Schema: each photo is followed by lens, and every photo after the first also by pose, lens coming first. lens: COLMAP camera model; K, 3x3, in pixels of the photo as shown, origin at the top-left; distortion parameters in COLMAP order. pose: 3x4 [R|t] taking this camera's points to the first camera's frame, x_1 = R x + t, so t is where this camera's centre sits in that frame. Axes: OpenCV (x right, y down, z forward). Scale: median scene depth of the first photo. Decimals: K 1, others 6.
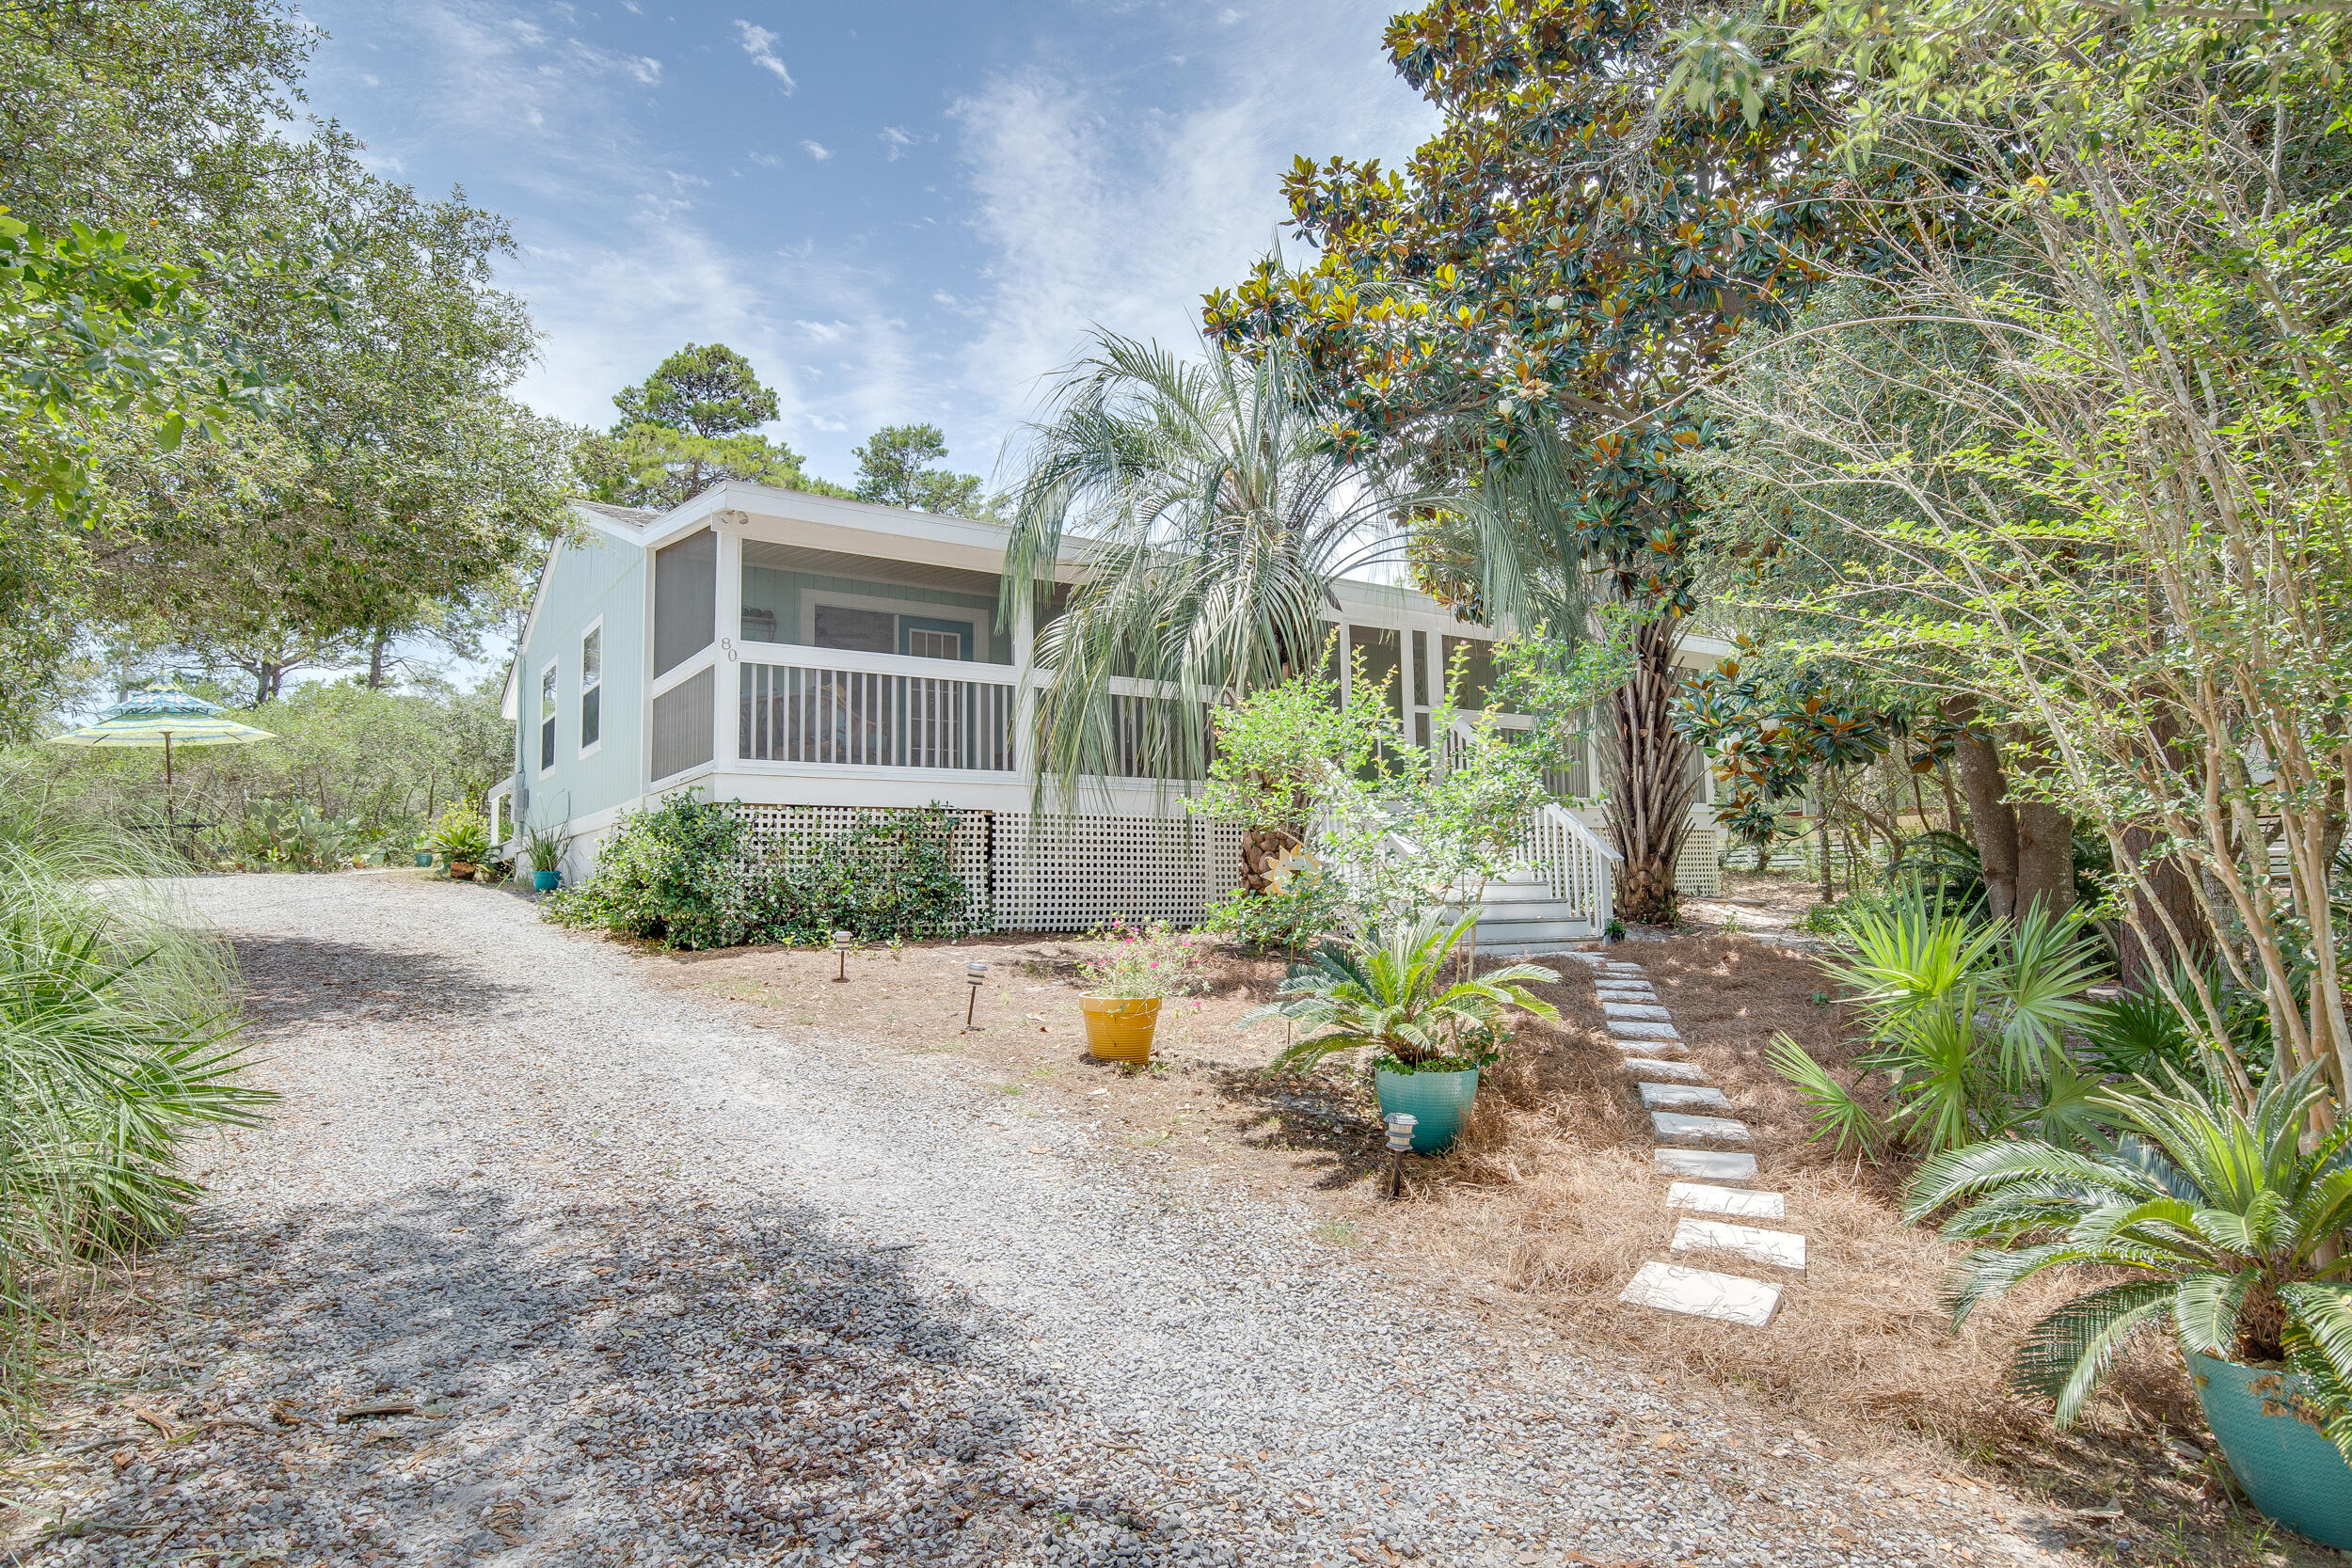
lens RADIAL K [[1216.4, 0, 1176.0], [0, 1216.4, 784.0], [0, 0, 1]] dist [-0.035064, -0.000120]
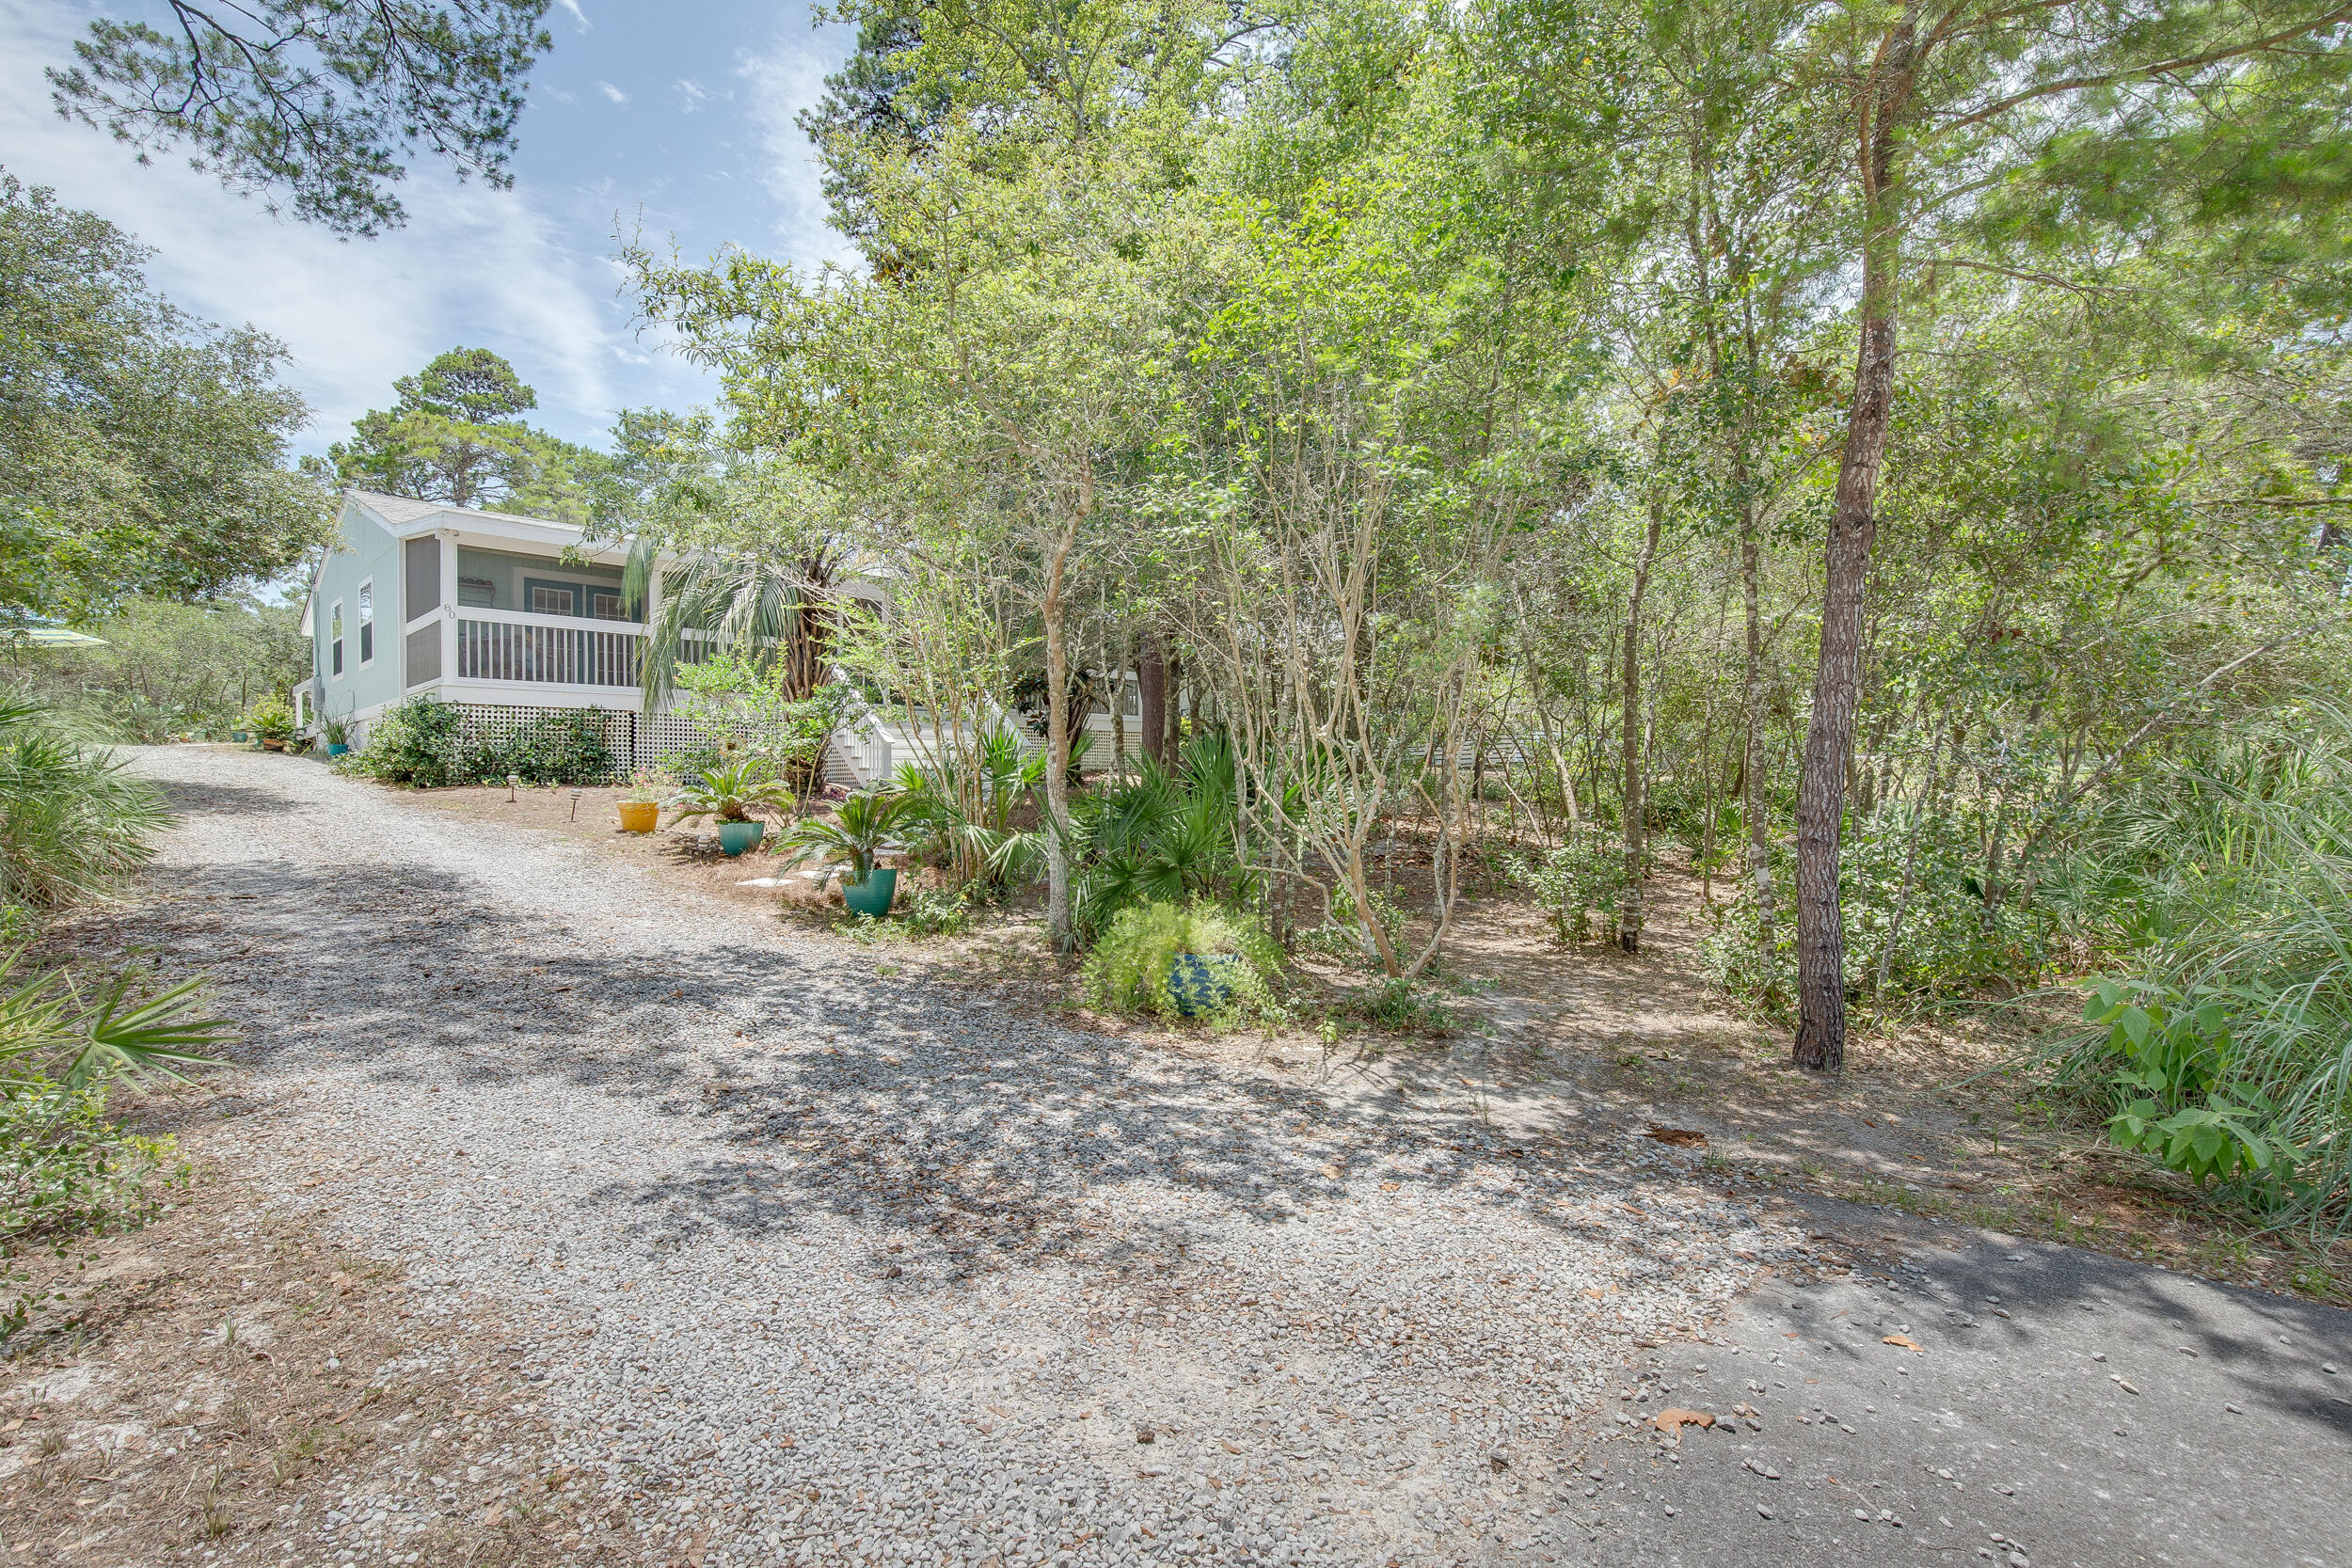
lens RADIAL K [[1080.6, 0, 1176.0], [0, 1080.6, 784.0], [0, 0, 1]] dist [0.003358, 0.000831]
pose [[0.987334, 0.012766, 0.158140, 0.360397], [-0.026174, 0.996206, 0.082995, -0.021680], [-0.156481, -0.086083, 0.983922, -0.603935]]
